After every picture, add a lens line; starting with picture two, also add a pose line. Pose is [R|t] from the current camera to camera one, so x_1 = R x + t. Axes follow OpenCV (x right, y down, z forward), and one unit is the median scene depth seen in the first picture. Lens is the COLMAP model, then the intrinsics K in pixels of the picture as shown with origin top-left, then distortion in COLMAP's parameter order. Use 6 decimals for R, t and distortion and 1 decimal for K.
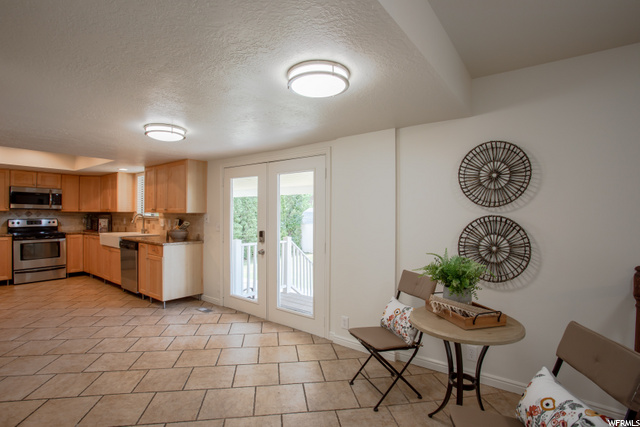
lens RADIAL K [[313.5, 0, 317.6], [0, 313.5, 213.6], [0, 0, 1]] dist [-0.066031, 0.029223]
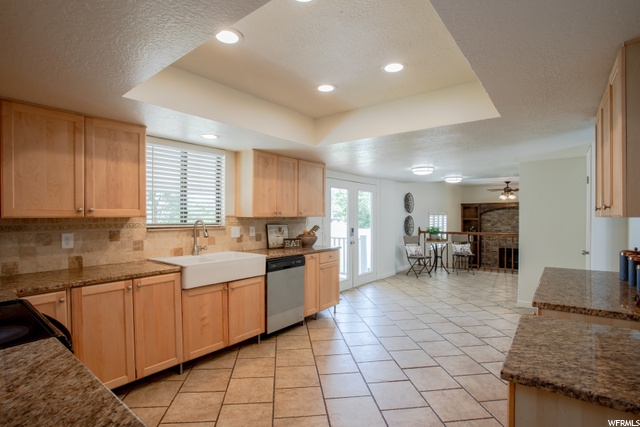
lens RADIAL K [[313.5, 0, 317.4], [0, 313.5, 220.9], [0, 0, 1]] dist [-0.057117, 0.000091]
pose [[0.017300, -0.023625, 0.999571, -1.102306], [0.003719, 0.999715, 0.023564, -0.009439], [-0.999843, 0.003310, 0.017382, 0.757531]]
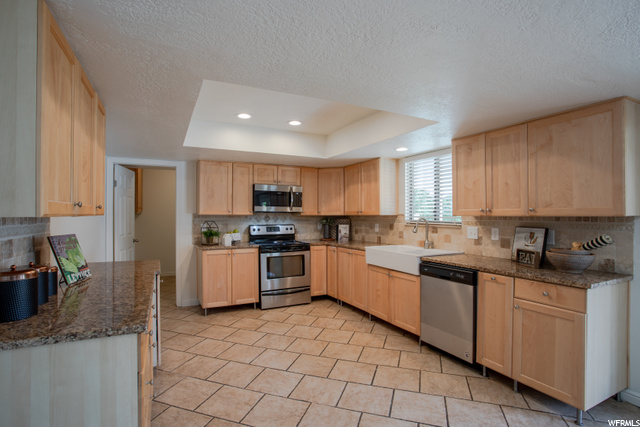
lens RADIAL K [[319.8, 0, 320.0], [0, 319.8, 213.5], [0, 0, 1]] dist [-0.069951, 0.033355]
pose [[0.900684, -0.009792, -0.434364, -0.470309], [0.006222, 0.999934, -0.009641, -0.003232], [0.434430, 0.005981, 0.900686, 0.301192]]
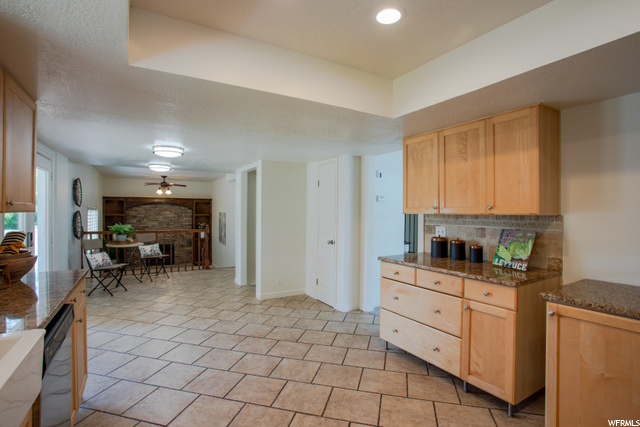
lens RADIAL K [[313.5, 0, 317.6], [0, 313.5, 213.6], [0, 0, 1]] dist [-0.066031, 0.029223]
pose [[-0.924782, -0.015264, 0.380191, -0.770453], [-0.012587, 0.999875, 0.009527, -0.007716], [-0.380289, 0.004025, -0.924859, 0.958109]]
